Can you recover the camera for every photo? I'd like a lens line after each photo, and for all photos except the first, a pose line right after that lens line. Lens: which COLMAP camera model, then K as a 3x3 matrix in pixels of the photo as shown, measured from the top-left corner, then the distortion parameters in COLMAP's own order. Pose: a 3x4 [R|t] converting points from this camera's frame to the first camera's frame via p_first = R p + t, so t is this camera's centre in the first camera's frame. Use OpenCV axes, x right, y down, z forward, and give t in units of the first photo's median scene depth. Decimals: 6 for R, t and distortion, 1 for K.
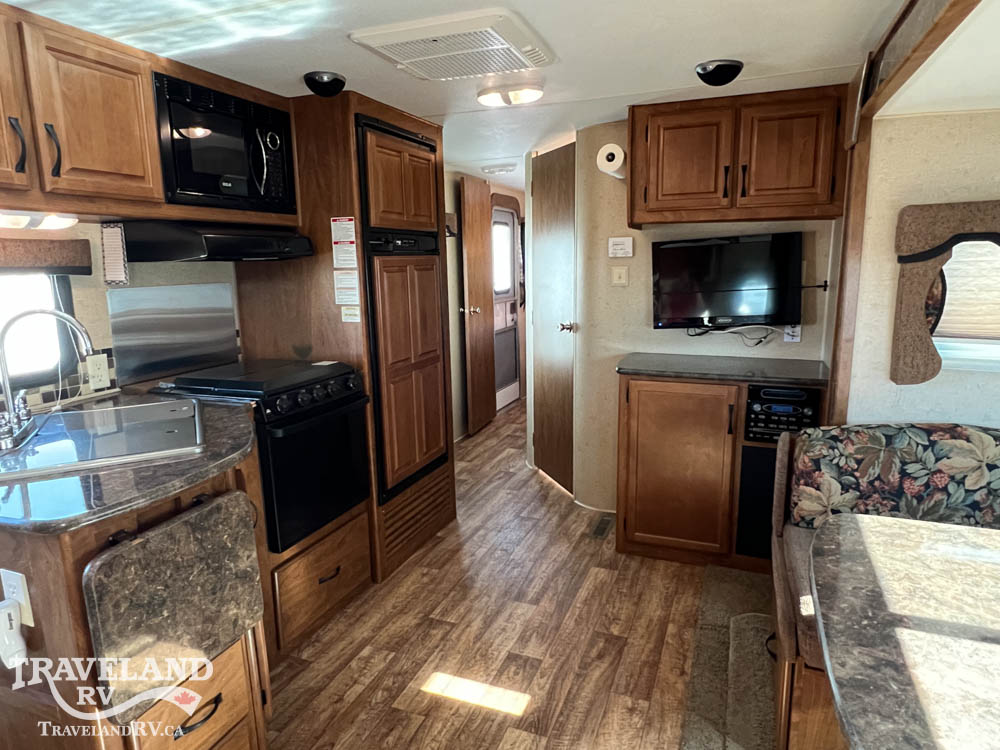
lens RADIAL K [[609.6, 0, 506.7], [0, 609.6, 370.7], [0, 0, 1]] dist [-0.000638, -0.000834]
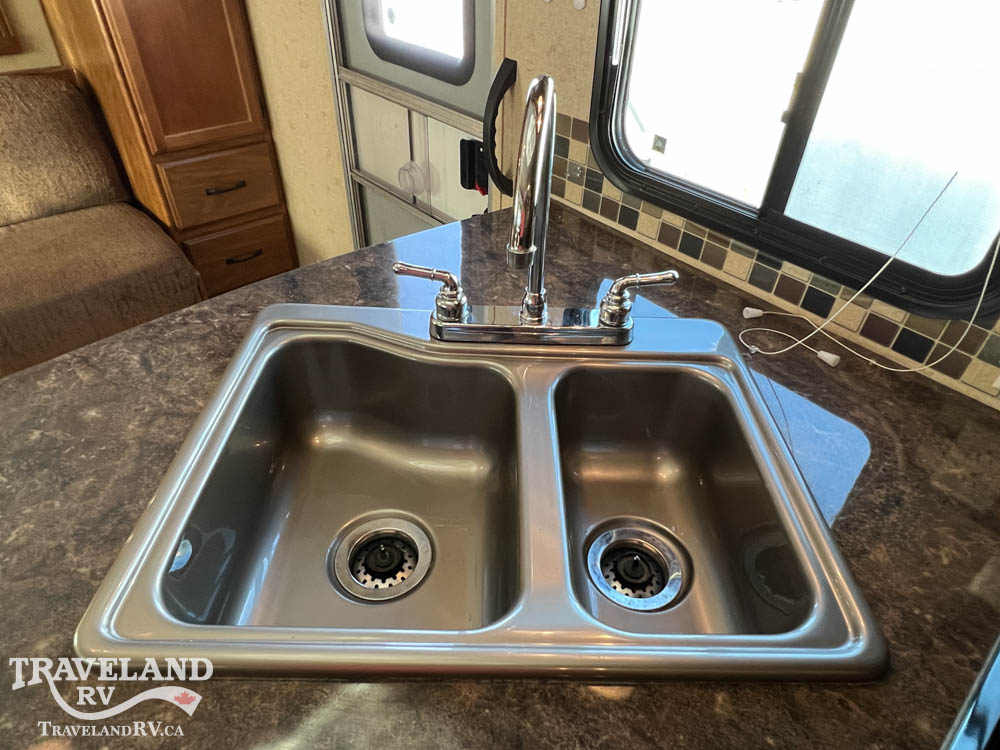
lens RADIAL K [[609.6, 0, 506.7], [0, 609.6, 370.7], [0, 0, 1]] dist [-0.000638, -0.000834]
pose [[-0.456136, 0.561747, -0.690203, -0.271738], [-0.187003, 0.697765, 0.691487, -0.135283], [0.870040, 0.444482, -0.213227, 0.696920]]
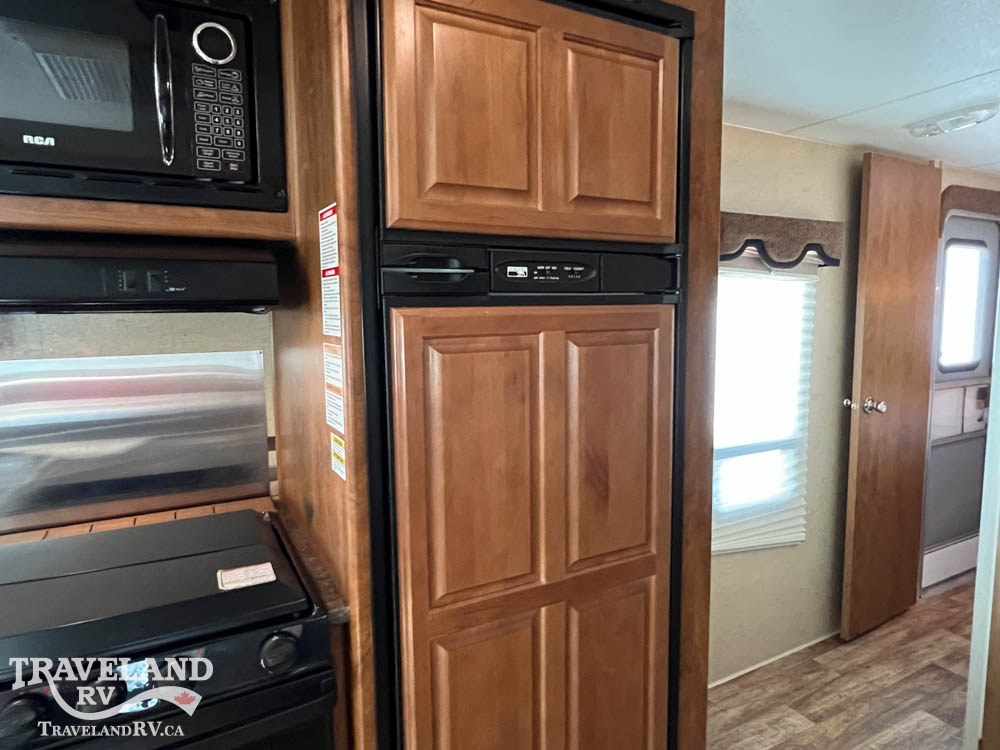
lens RADIAL K [[609.6, 0, 506.7], [0, 609.6, 370.7], [0, 0, 1]] dist [-0.000638, -0.000834]
pose [[0.767410, 0.076921, -0.636526, 0.065957], [-0.120669, 0.992364, -0.025559, -0.147635], [0.629699, 0.096424, 0.770832, 0.759870]]
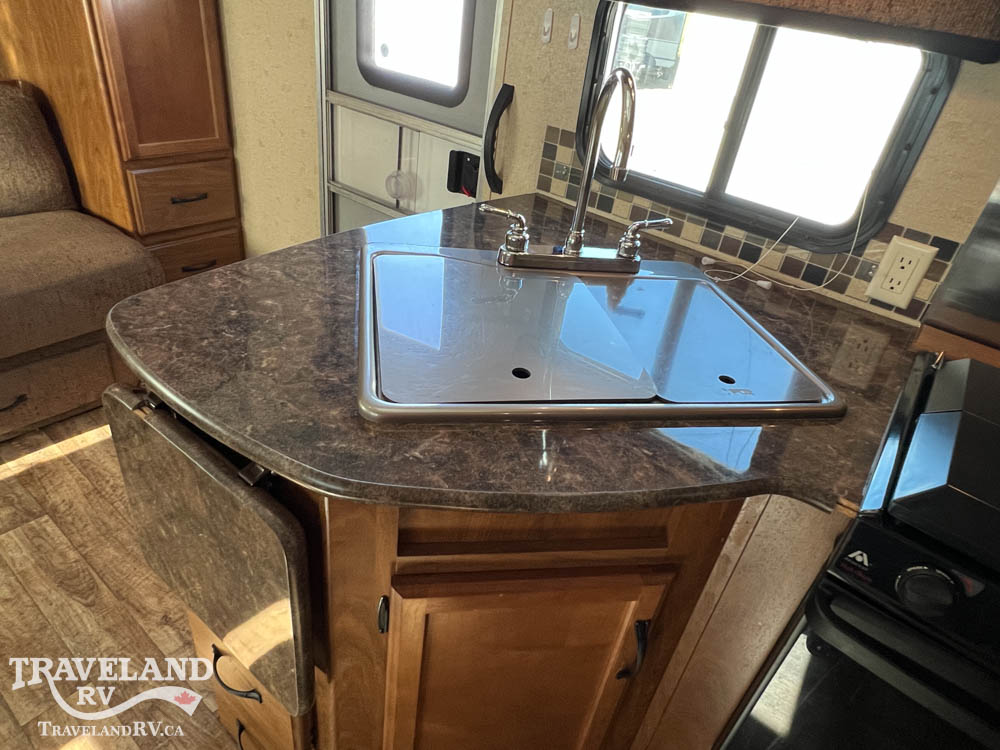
lens RADIAL K [[610.7, 0, 508.3], [0, 610.7, 371.6], [0, 0, 1]] dist [-0.001588, -0.000459]
pose [[-0.274869, 0.500213, -0.821118, -0.100696], [-0.300101, 0.766714, 0.567529, -0.107093], [0.913448, 0.402415, -0.060631, 0.648597]]
